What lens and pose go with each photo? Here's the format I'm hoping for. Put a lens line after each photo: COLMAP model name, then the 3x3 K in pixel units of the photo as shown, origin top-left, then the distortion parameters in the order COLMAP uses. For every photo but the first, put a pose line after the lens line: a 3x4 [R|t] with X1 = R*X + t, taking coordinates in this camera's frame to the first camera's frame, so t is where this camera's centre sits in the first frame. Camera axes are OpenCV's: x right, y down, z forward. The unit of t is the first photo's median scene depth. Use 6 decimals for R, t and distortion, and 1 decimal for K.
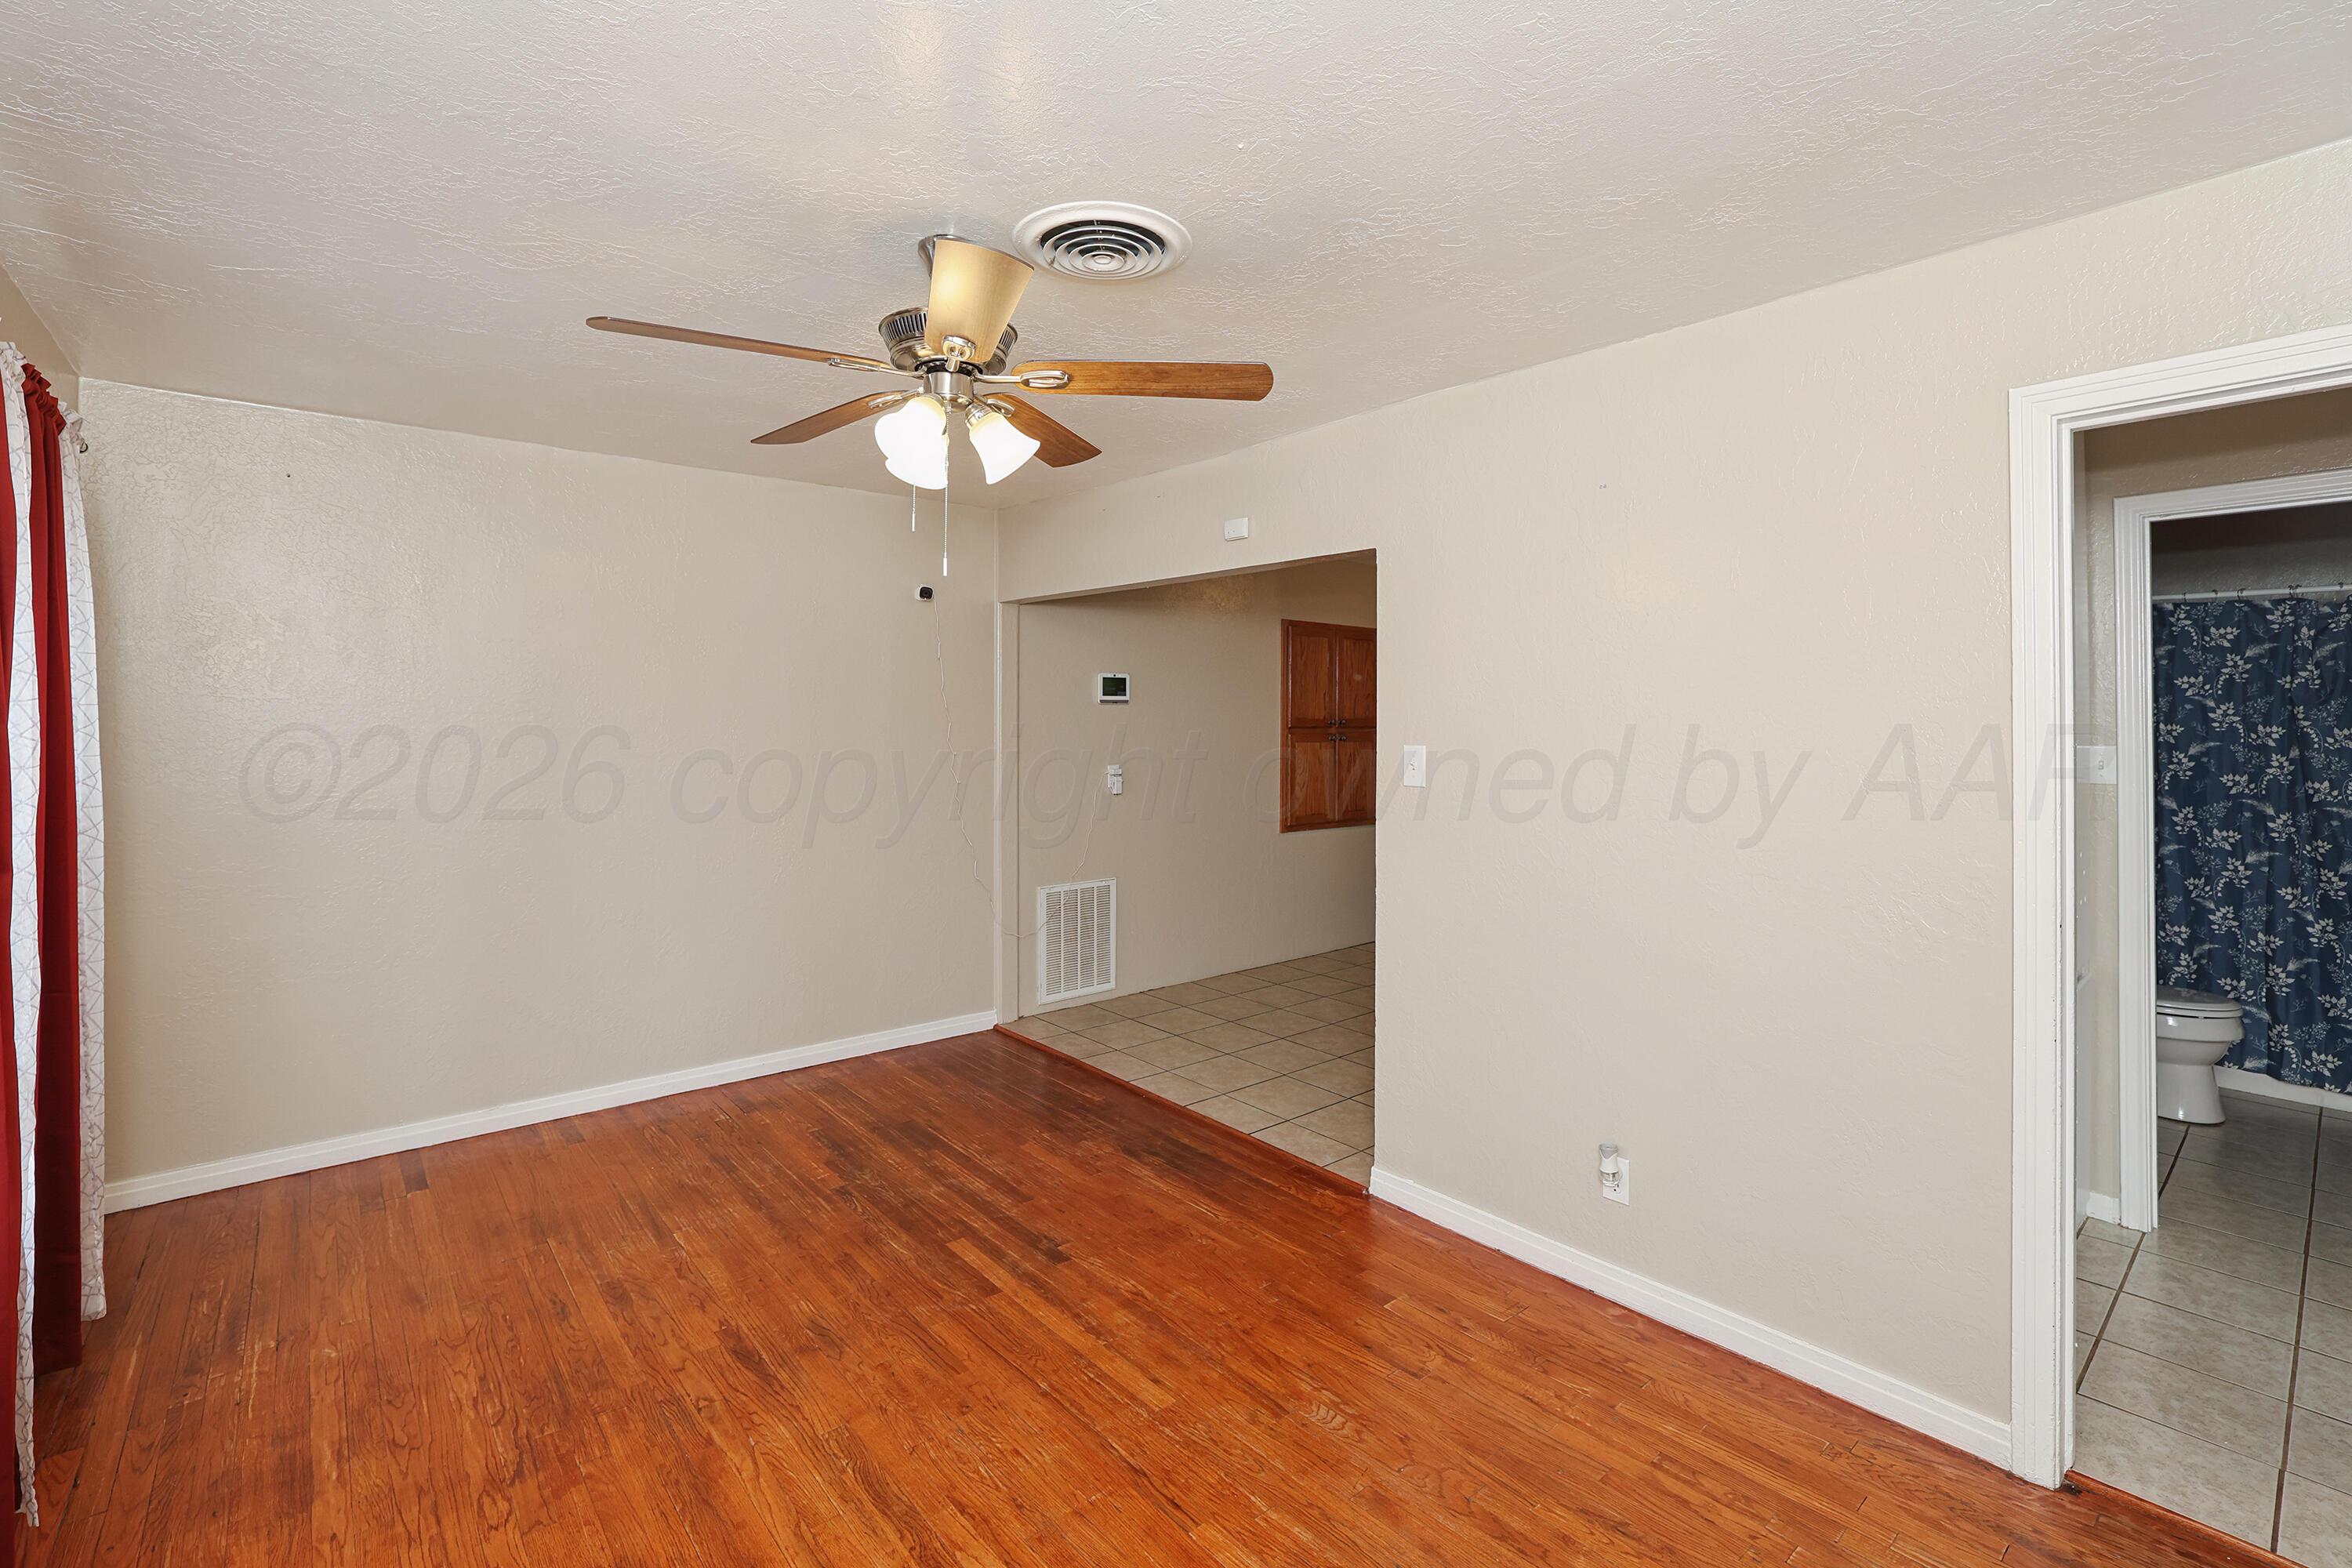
lens RADIAL K [[1024.9, 0, 1185.6], [0, 1024.9, 712.5], [0, 0, 1]] dist [-0.001564, -0.000018]
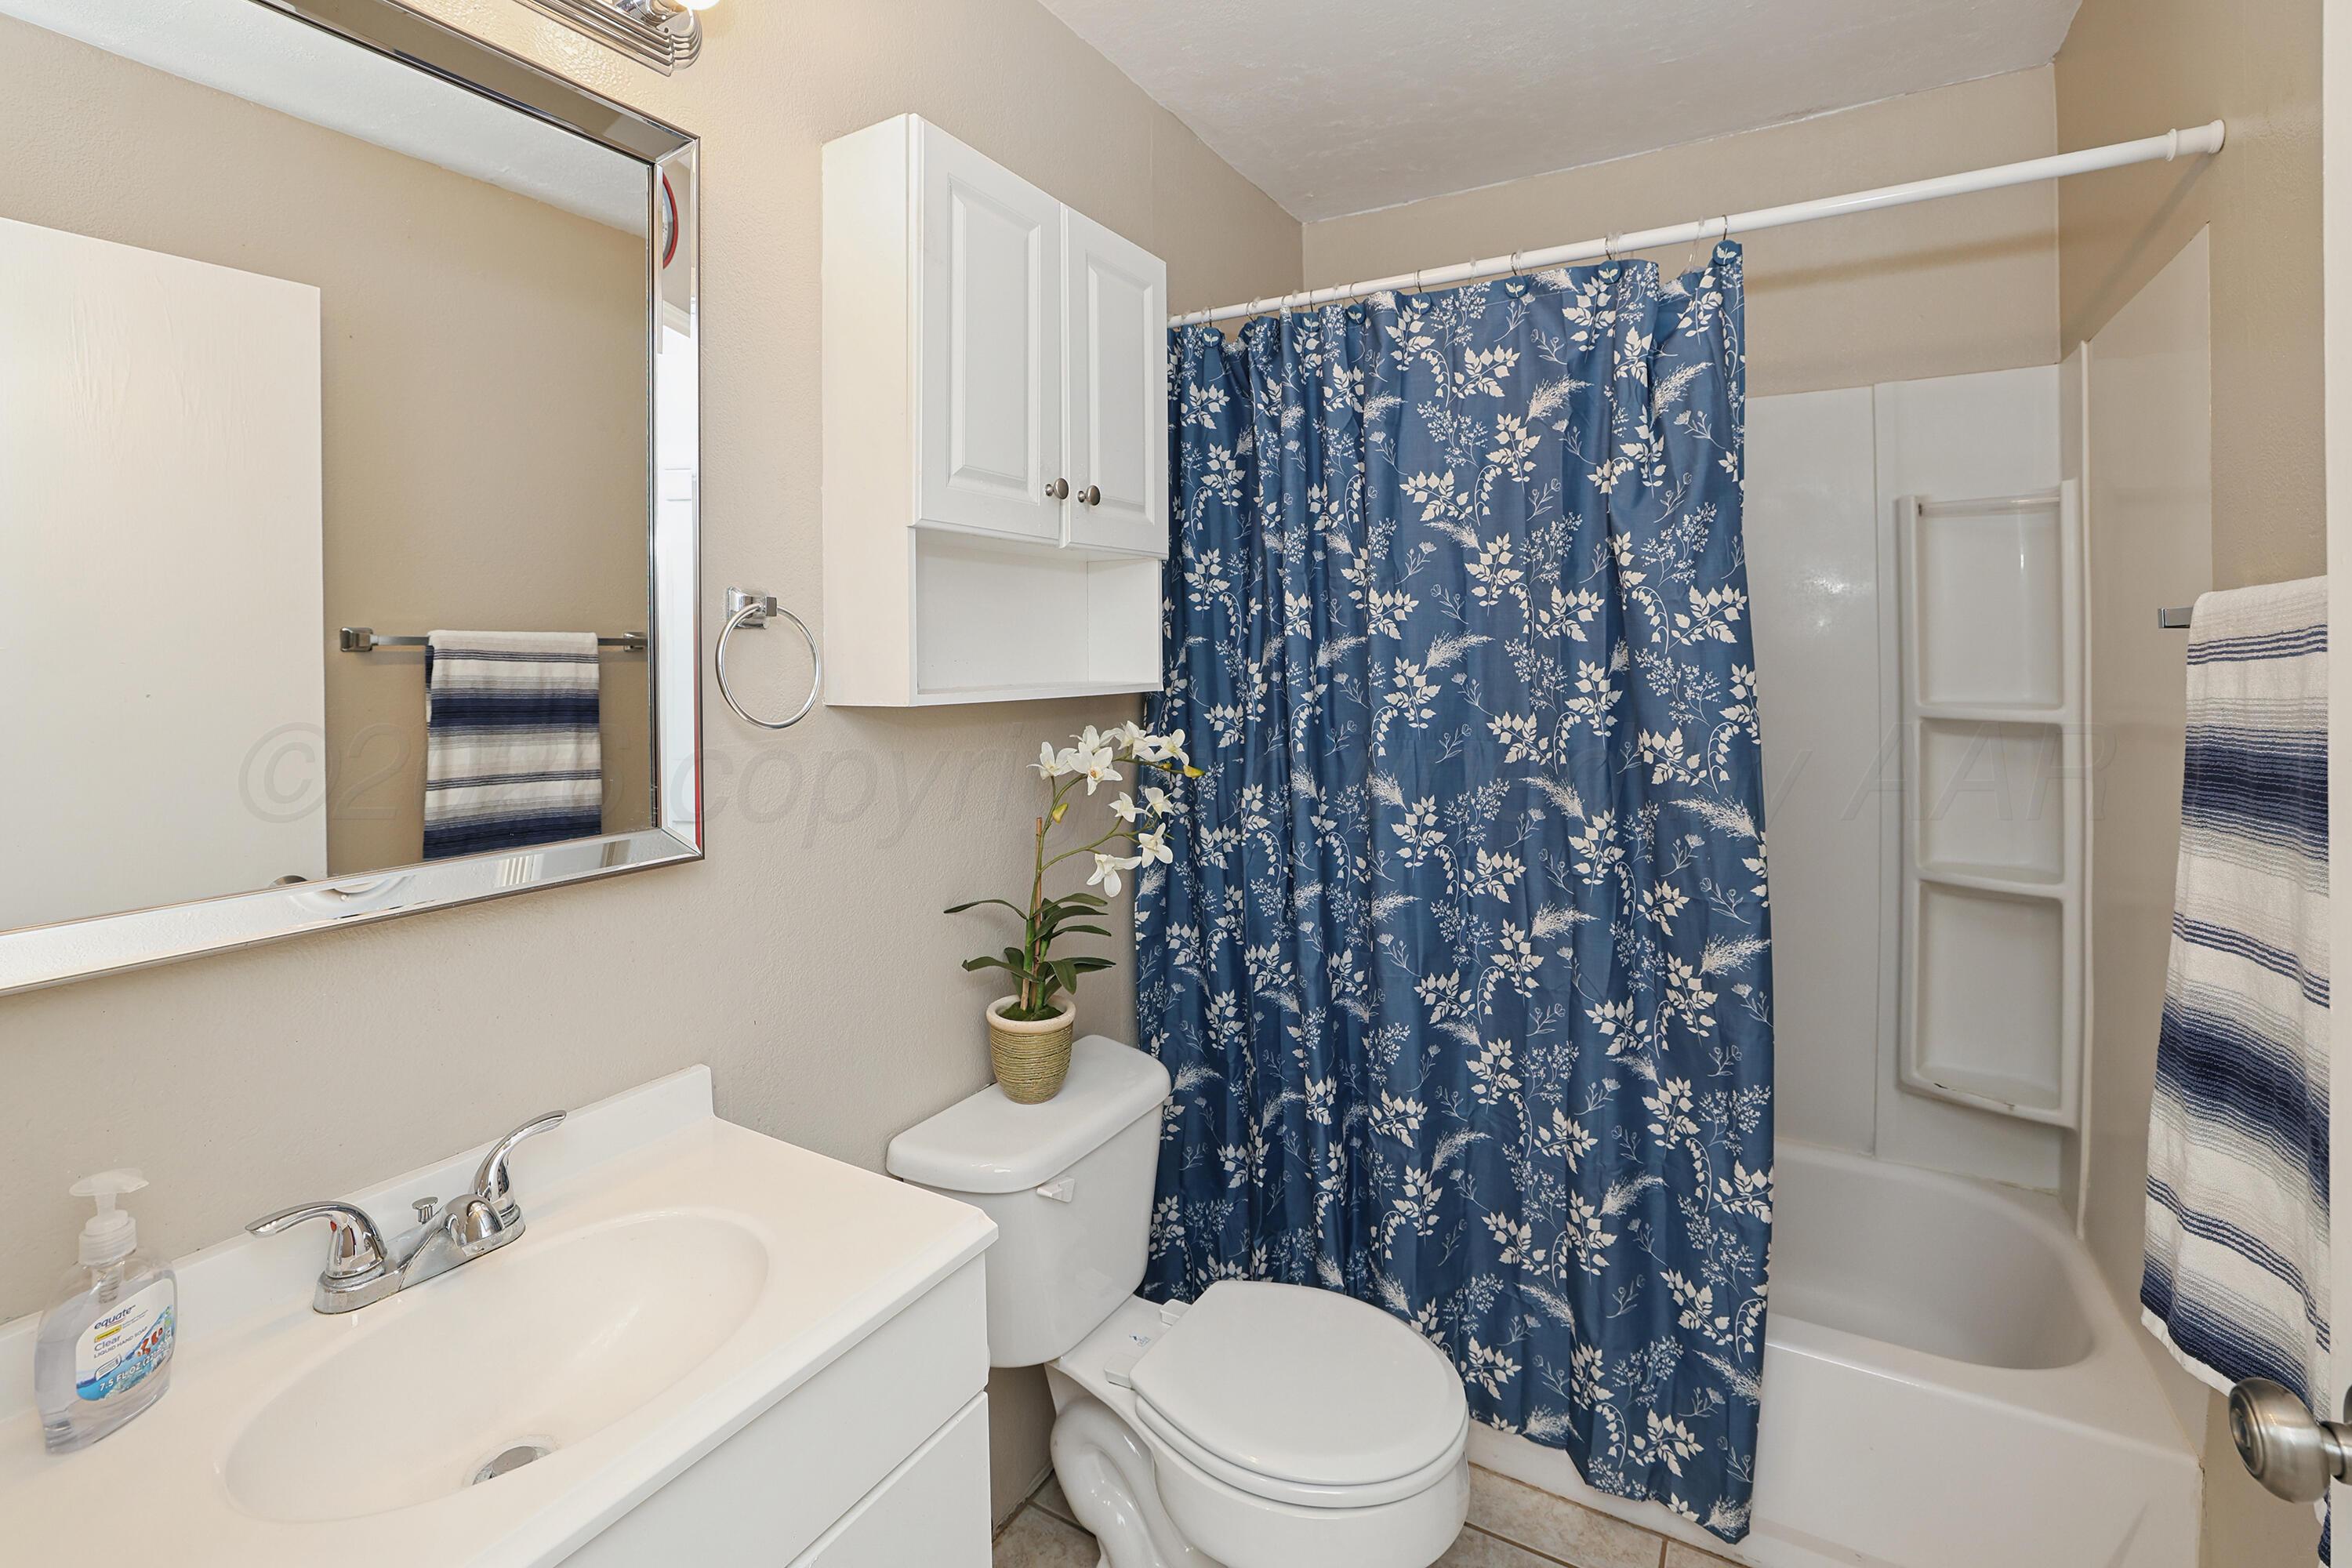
lens RADIAL K [[1053.4, 0, 1171.7], [0, 1053.4, 648.1], [0, 0, 1]] dist [-0.035506, 0.001311]
pose [[0.948714, -0.012701, 0.315879, 0.795690], [0.010676, 0.999910, 0.008138, 0.030768], [-0.315954, -0.004348, 0.948765, 0.675117]]
